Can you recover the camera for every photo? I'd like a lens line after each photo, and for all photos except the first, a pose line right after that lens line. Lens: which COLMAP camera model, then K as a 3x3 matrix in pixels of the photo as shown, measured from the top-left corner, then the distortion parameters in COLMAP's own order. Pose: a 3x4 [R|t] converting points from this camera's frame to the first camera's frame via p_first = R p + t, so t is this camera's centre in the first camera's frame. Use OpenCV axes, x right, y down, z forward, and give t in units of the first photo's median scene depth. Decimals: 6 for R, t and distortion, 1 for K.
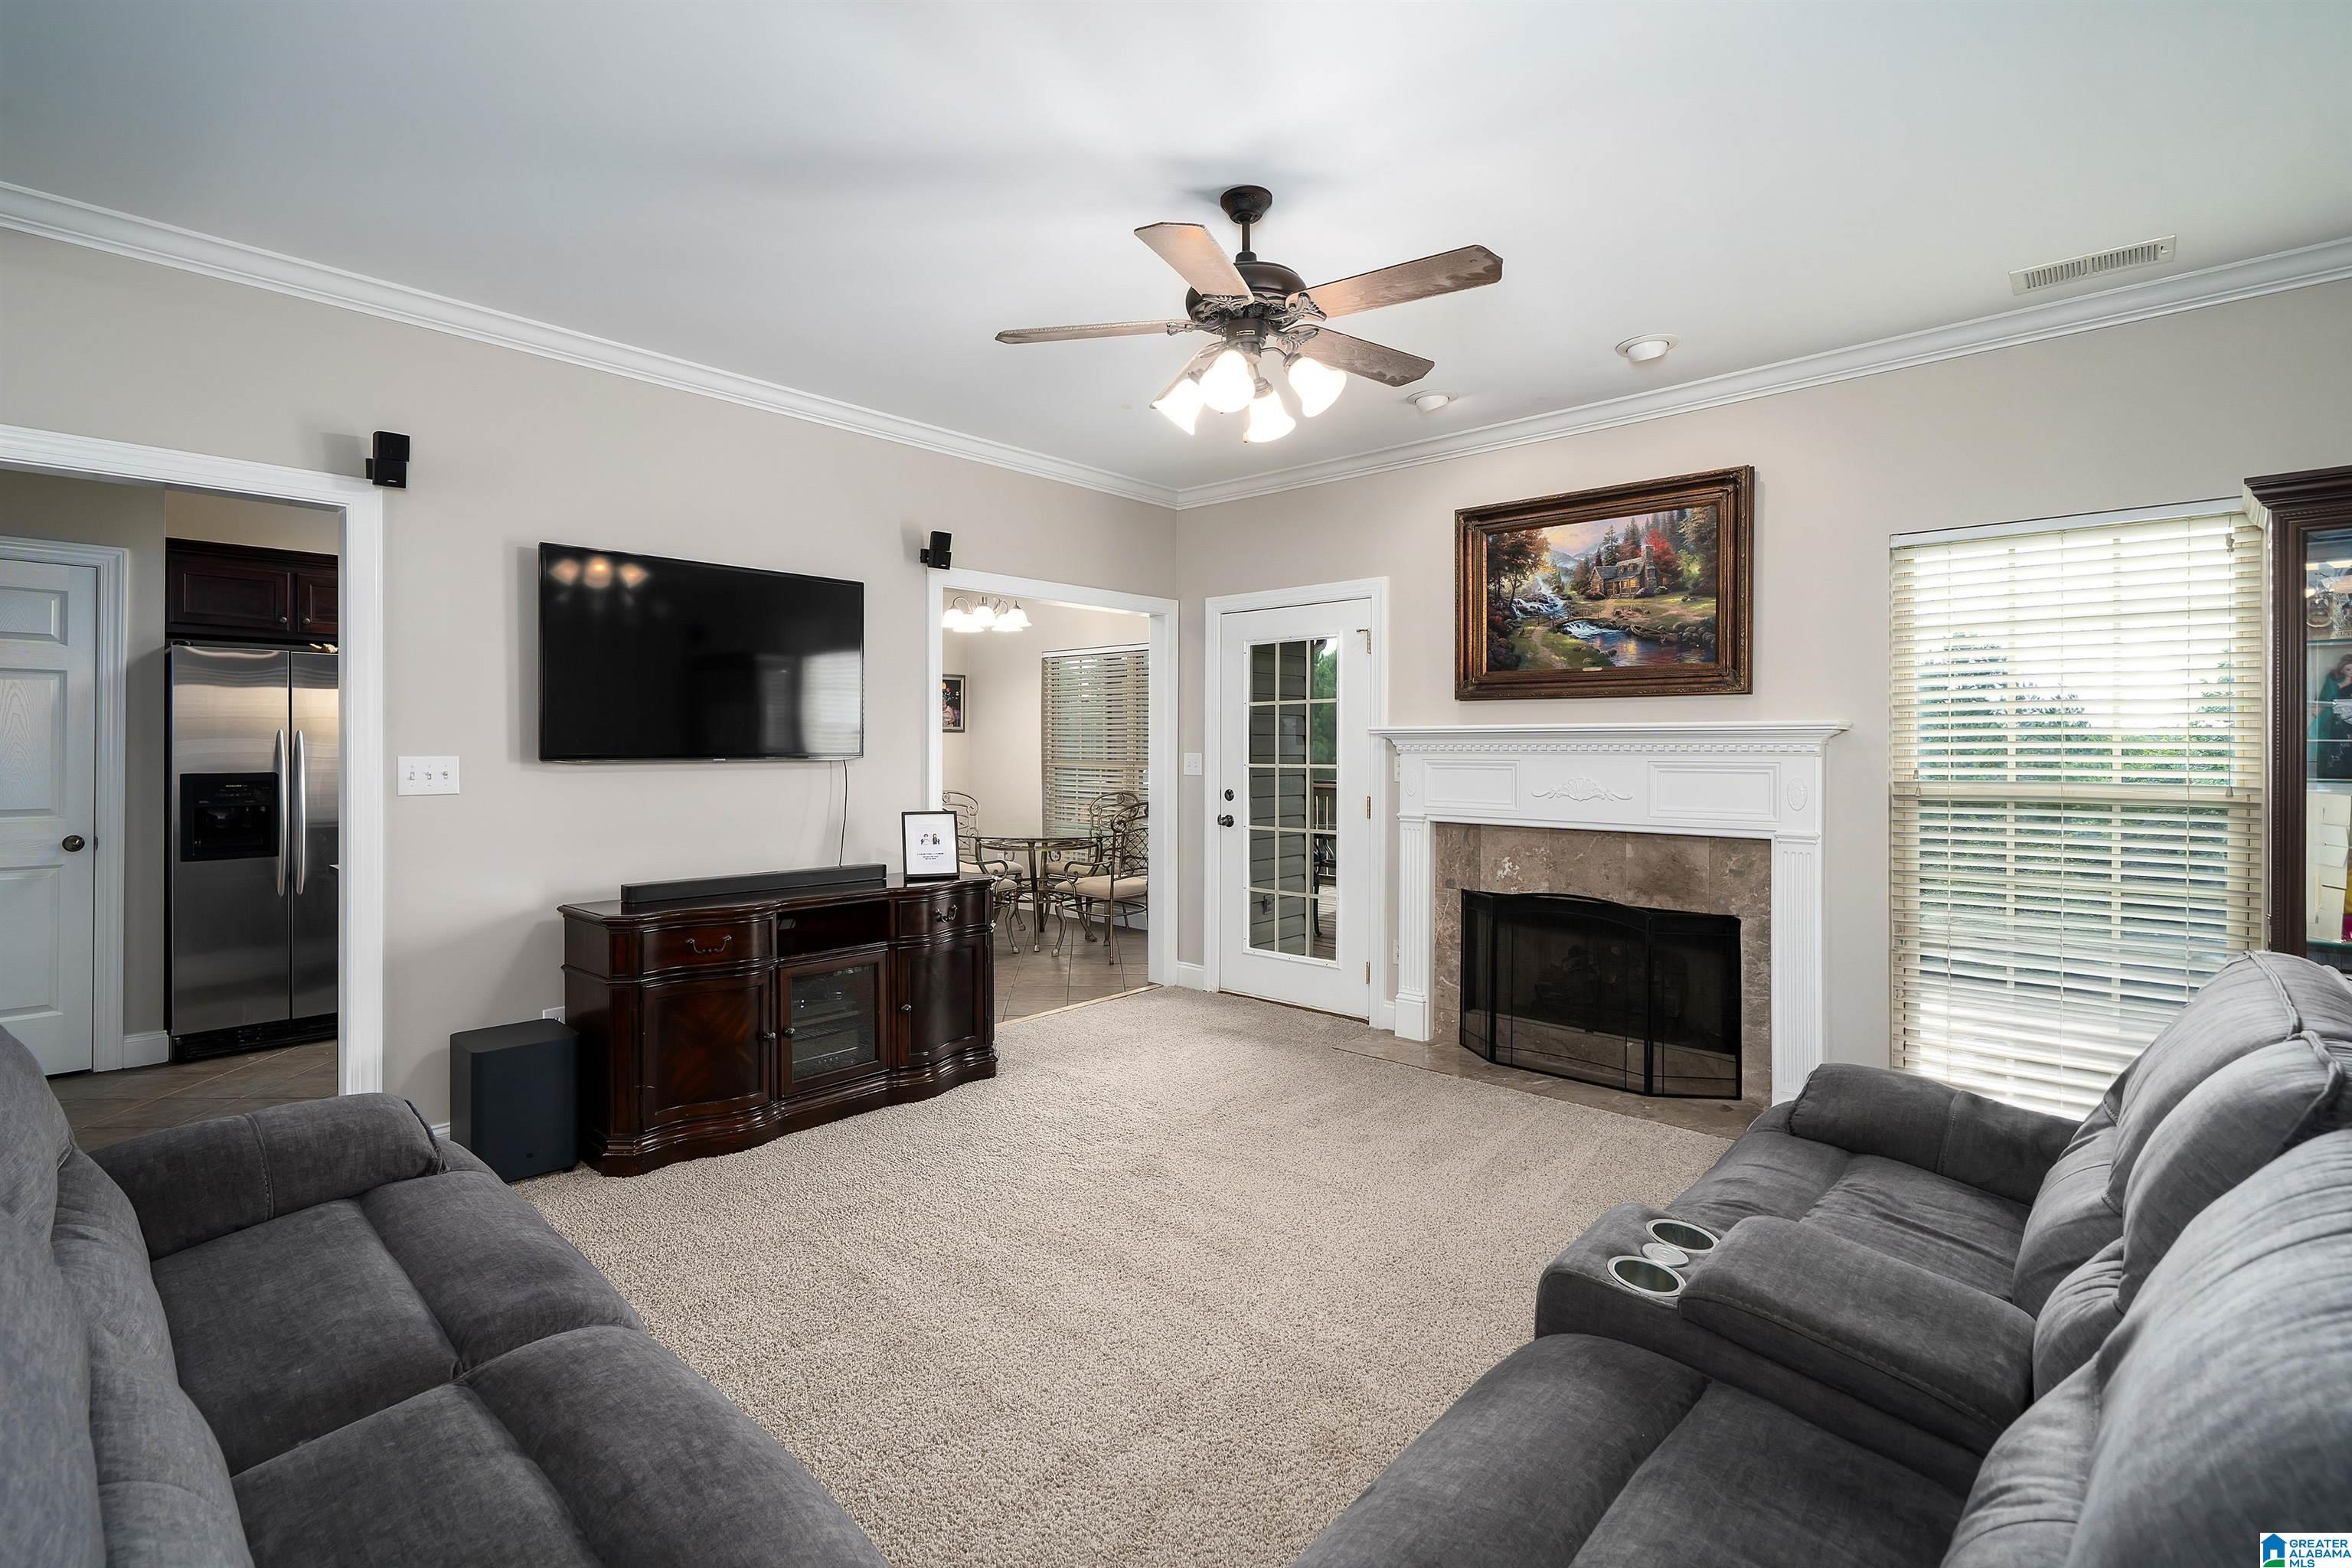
lens RADIAL K [[1030.5, 0, 1177.4], [0, 1030.5, 787.6], [0, 0, 1]] dist [0.001600, 0.000013]
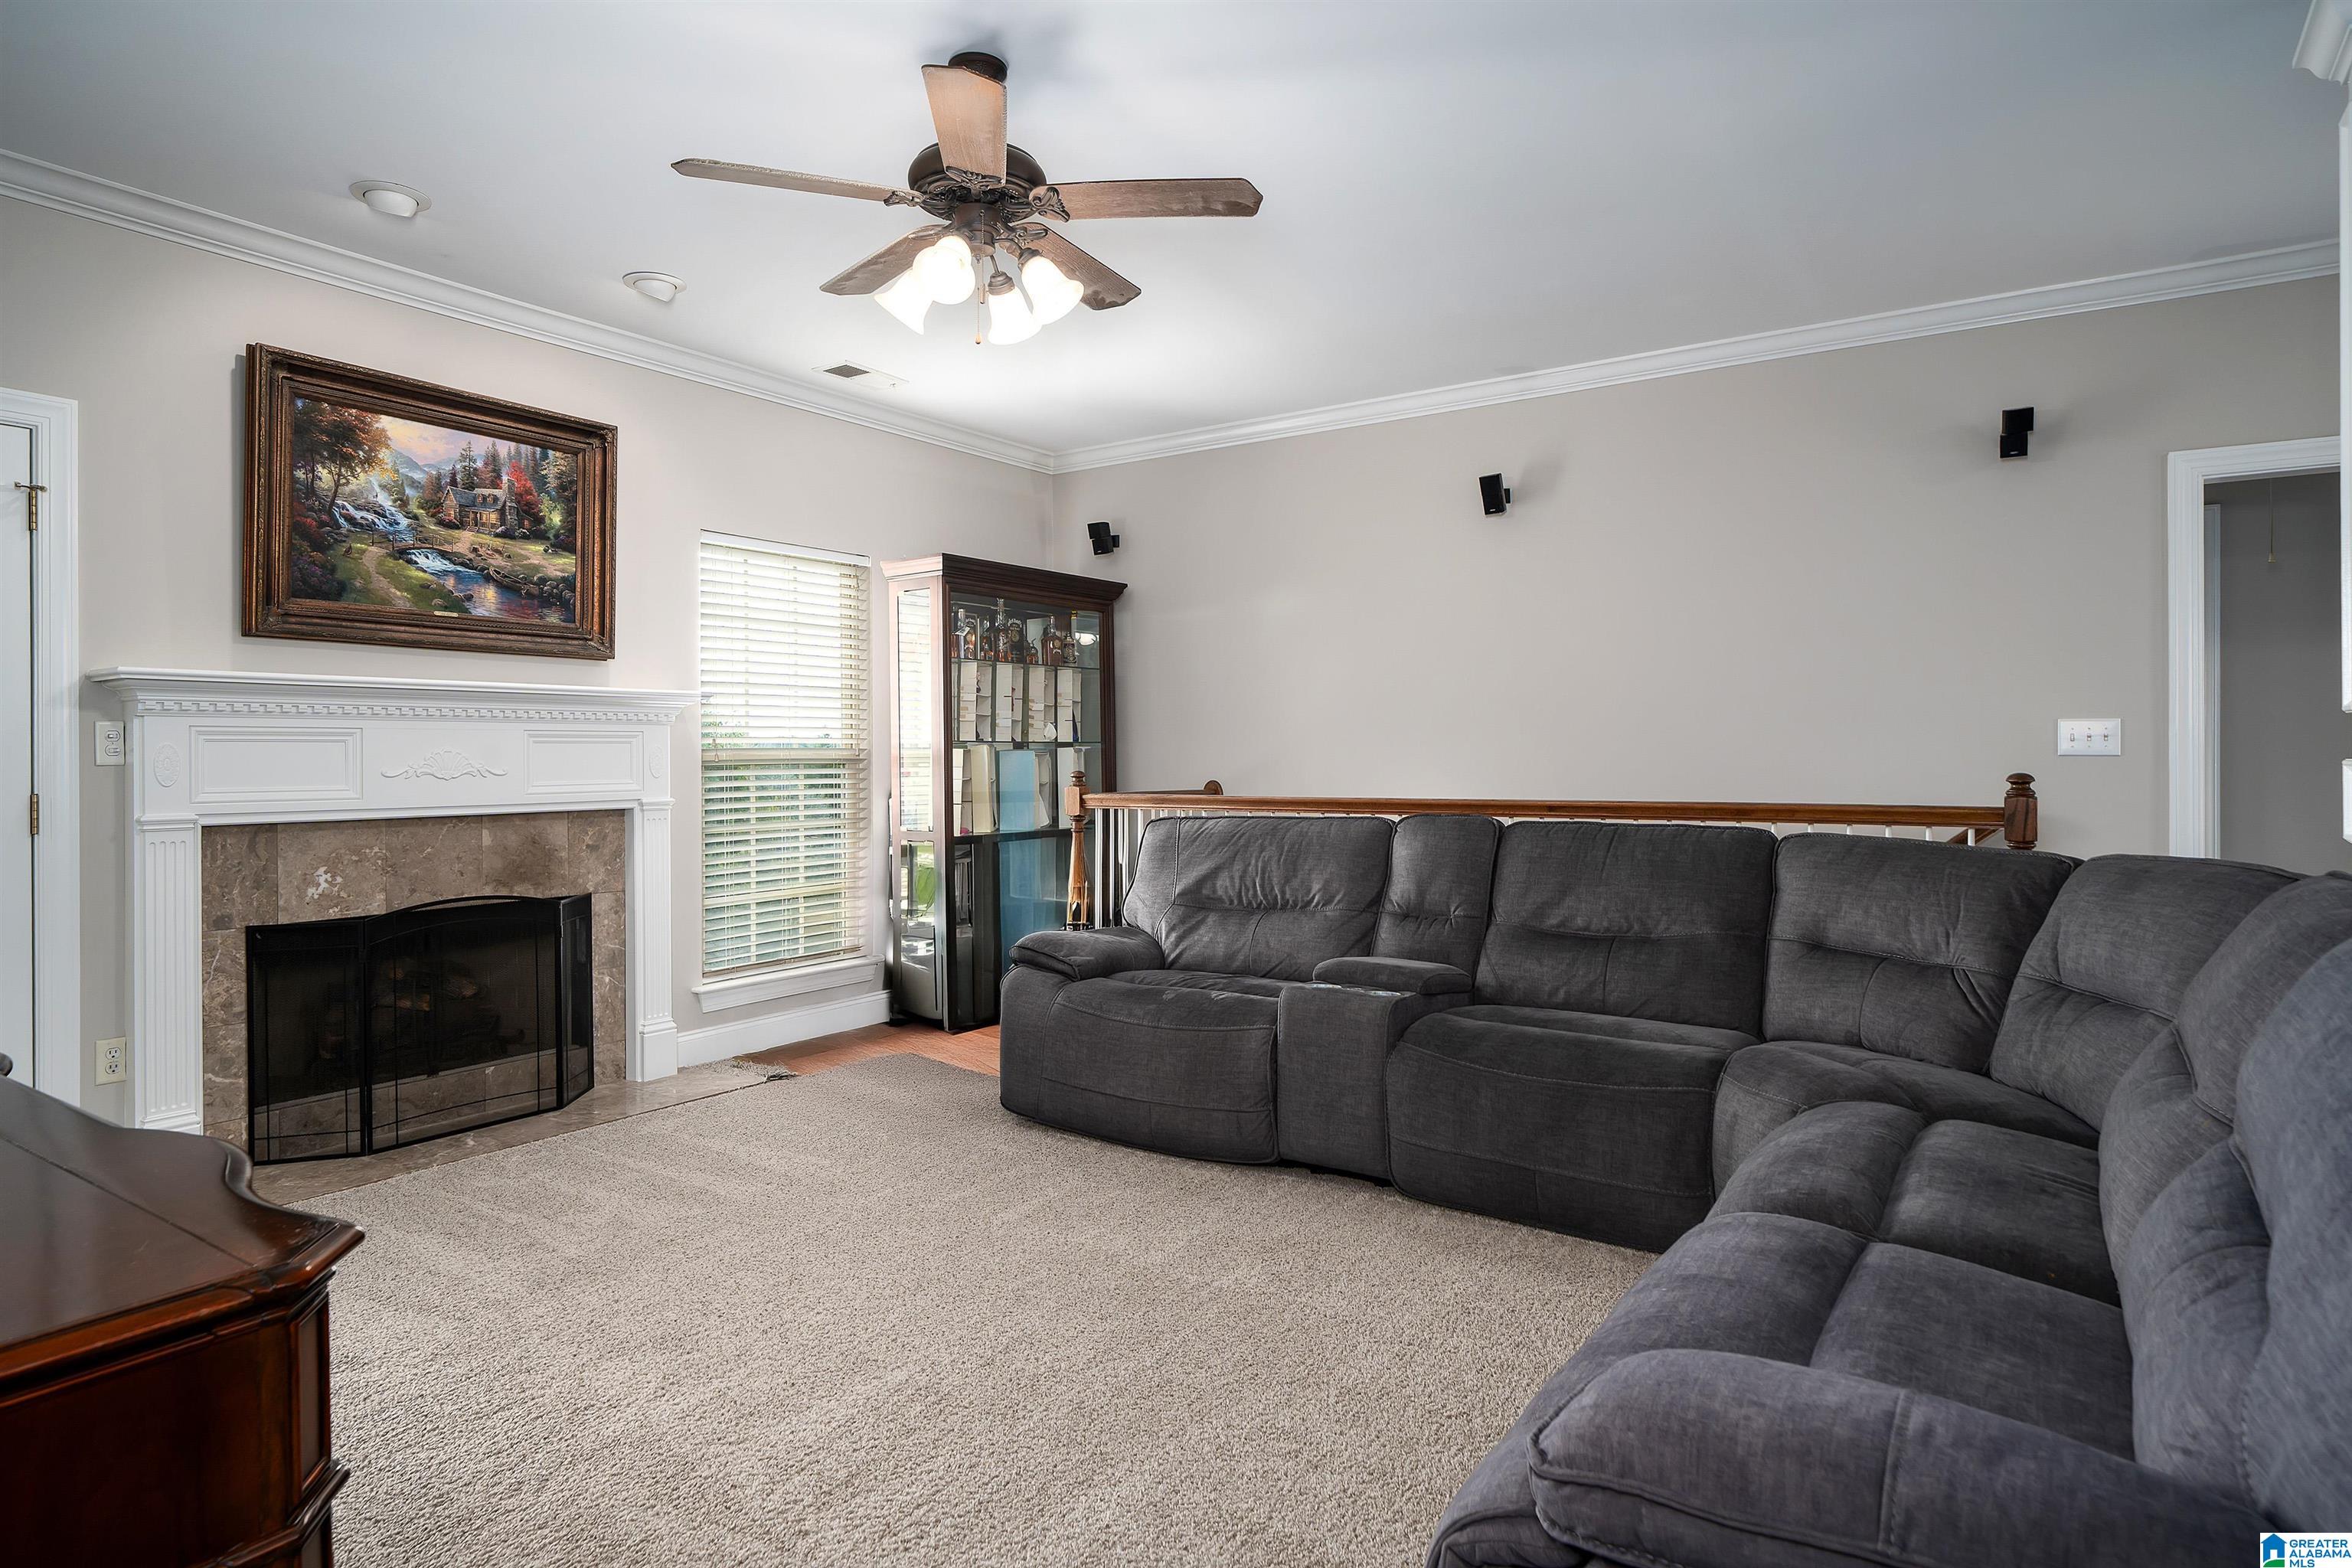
lens RADIAL K [[1313.3, 0, 1166.5], [0, 1313.3, 763.0], [0, 0, 1]] dist [-0.008517, -0.000446]
pose [[-0.118209, -0.026764, 0.992628, -0.671794], [0.018134, 0.999412, 0.029107, -0.019797], [-0.992823, 0.021441, -0.117654, 0.573546]]
